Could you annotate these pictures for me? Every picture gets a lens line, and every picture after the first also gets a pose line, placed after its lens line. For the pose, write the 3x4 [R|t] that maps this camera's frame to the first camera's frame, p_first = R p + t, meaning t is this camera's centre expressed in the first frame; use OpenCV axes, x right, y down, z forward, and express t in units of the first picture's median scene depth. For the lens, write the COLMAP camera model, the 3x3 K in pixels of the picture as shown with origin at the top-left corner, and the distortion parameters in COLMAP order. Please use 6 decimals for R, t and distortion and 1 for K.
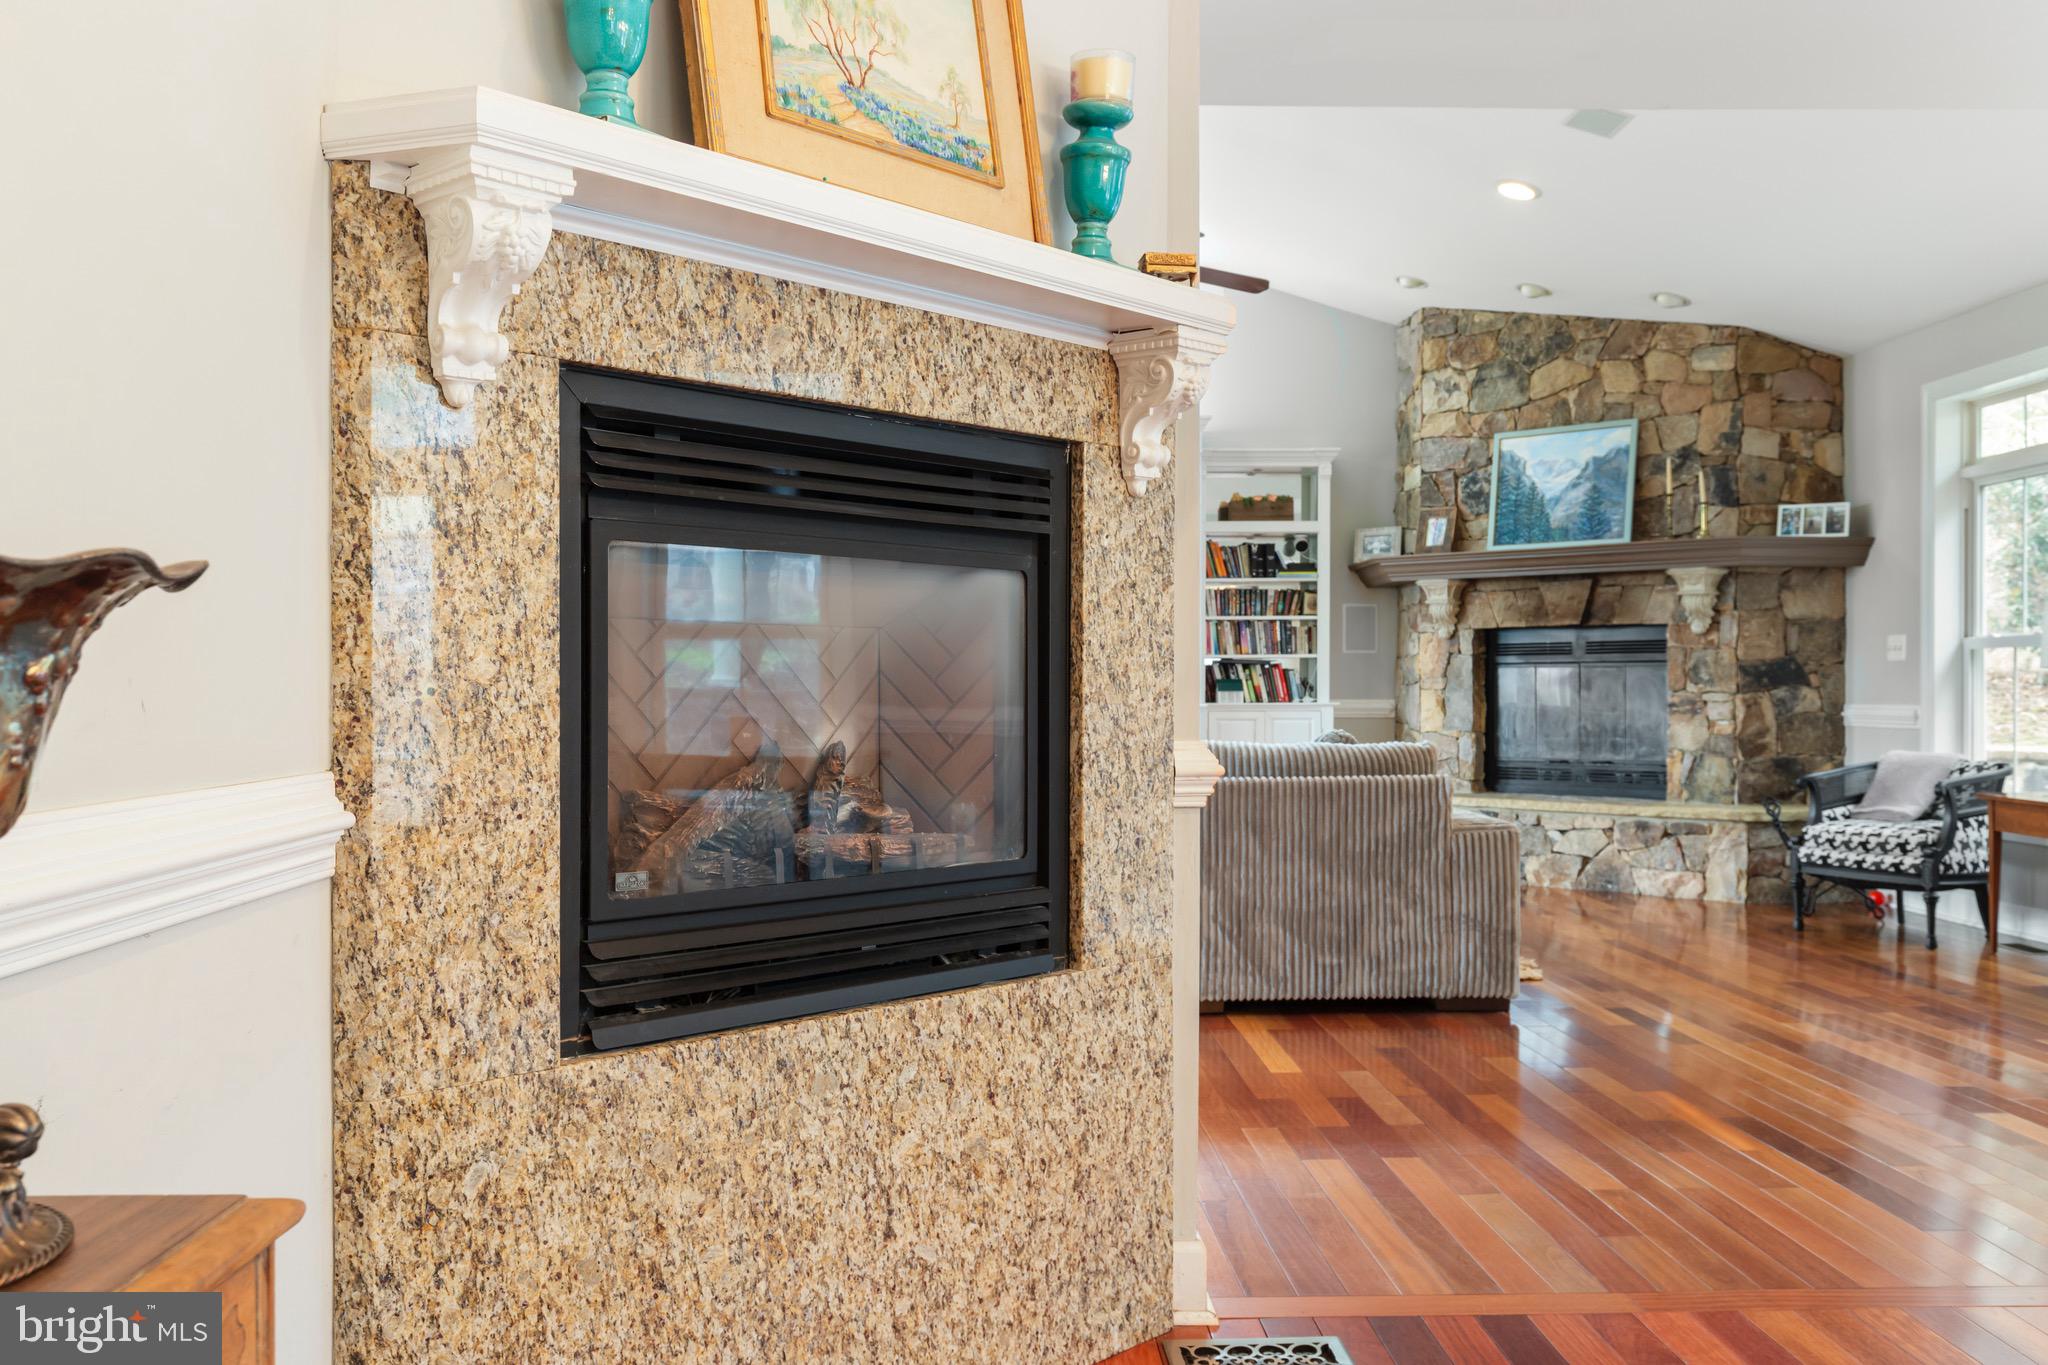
lens RADIAL K [[1704.7, 0, 1011.2], [0, 1704.7, 700.8], [0, 0, 1]] dist [-0.005359, 0.010426]
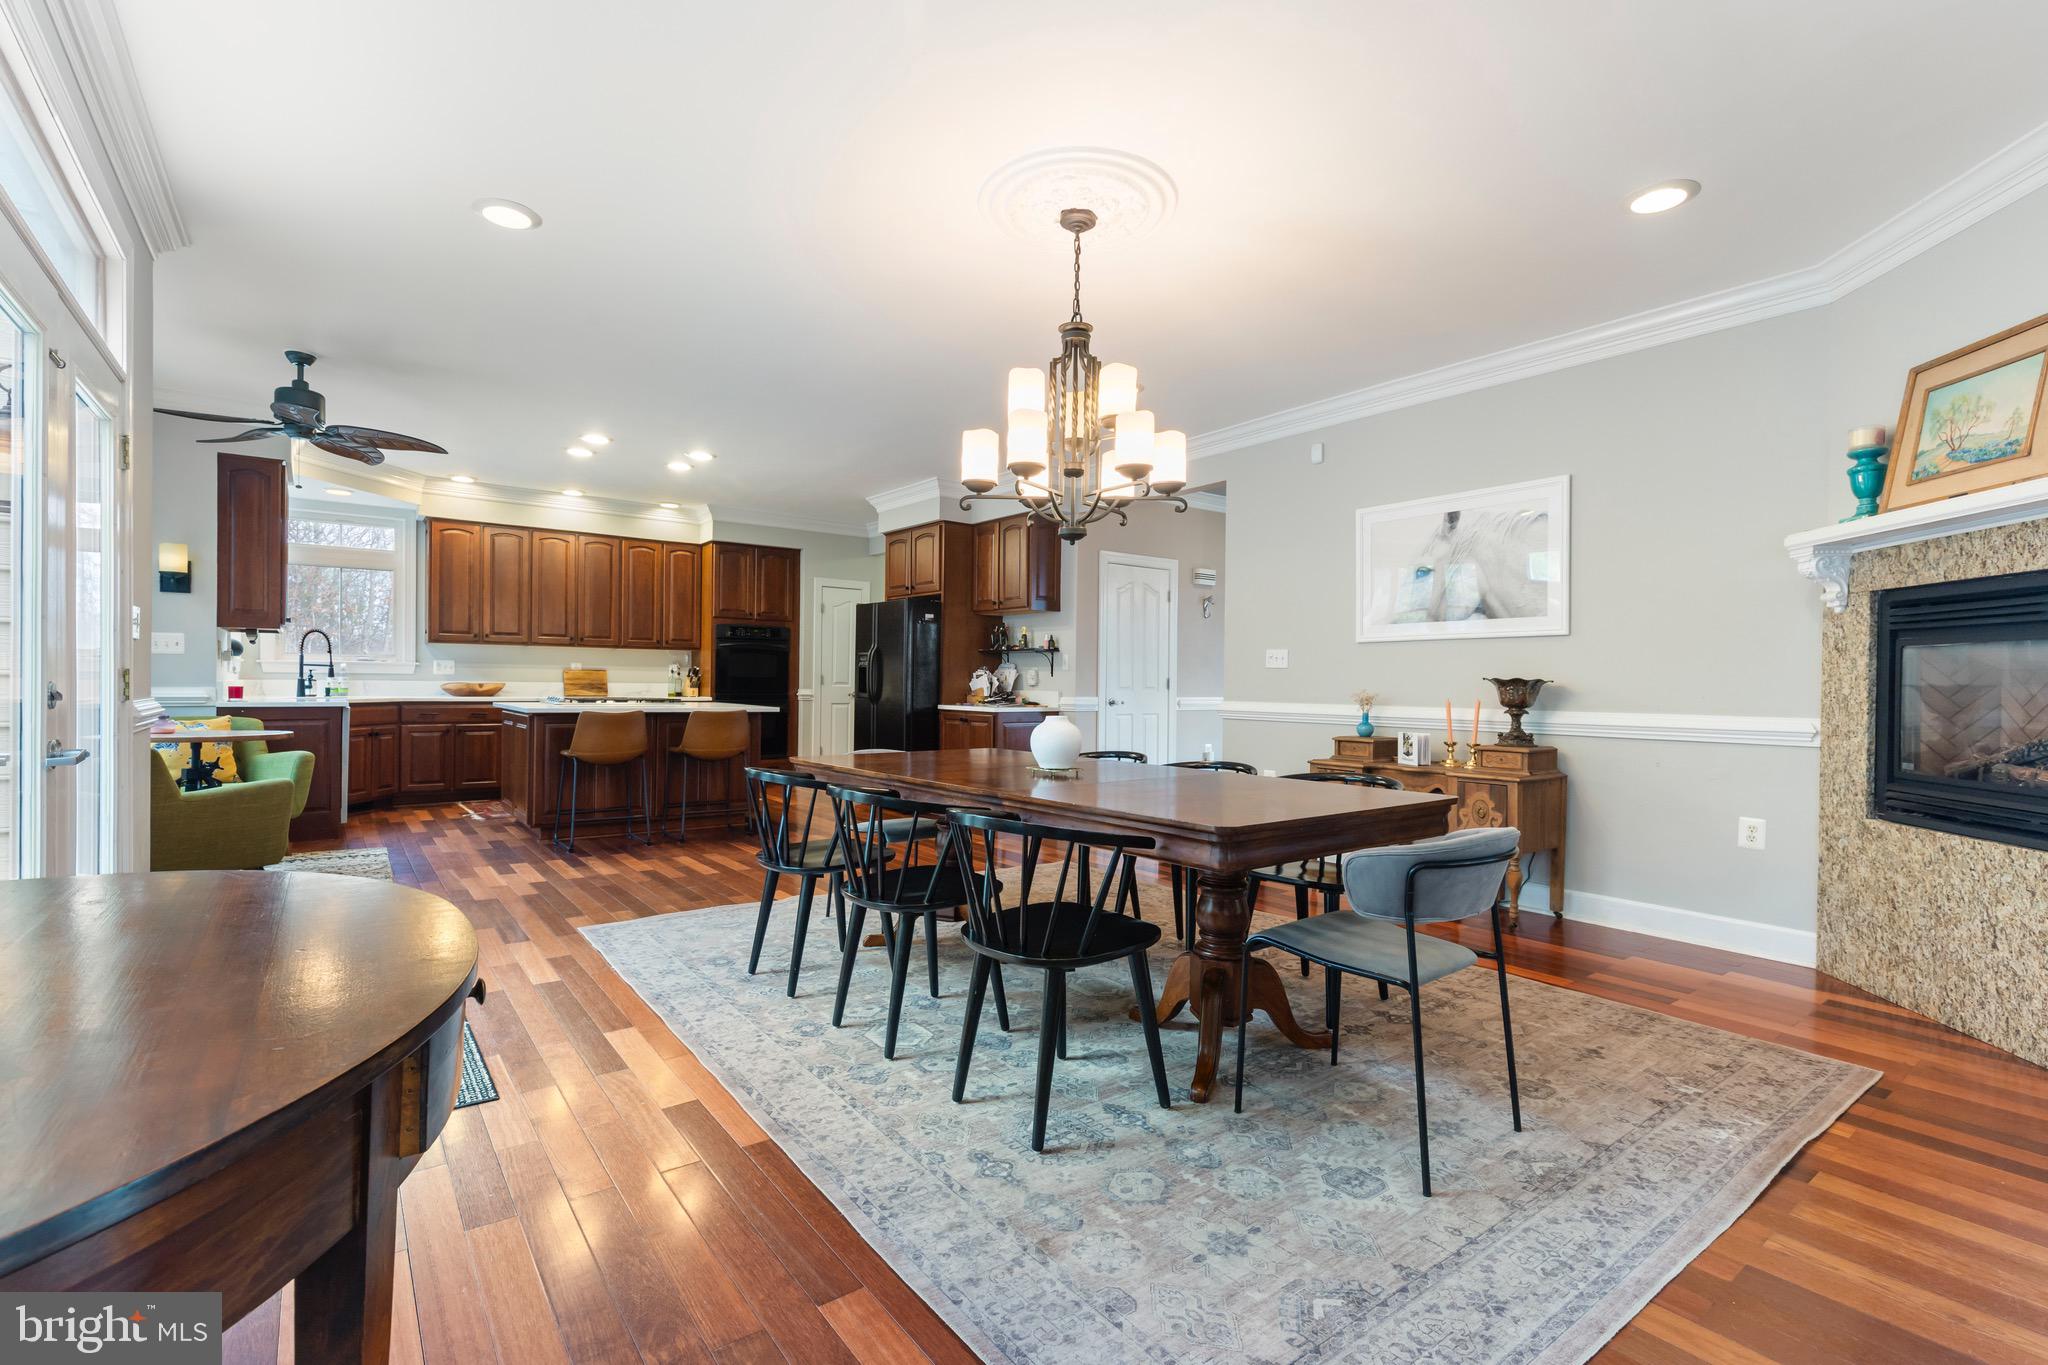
lens RADIAL K [[921.5, 0, 1023.9], [0, 921.5, 677.9], [0, 0, 1]] dist [-0.000023, -0.000708]
pose [[-0.811342, -0.011258, -0.584463, 0.447449], [-0.016745, 0.999852, 0.003985, -0.005293], [0.584332, 0.013020, -0.811411, 0.332482]]
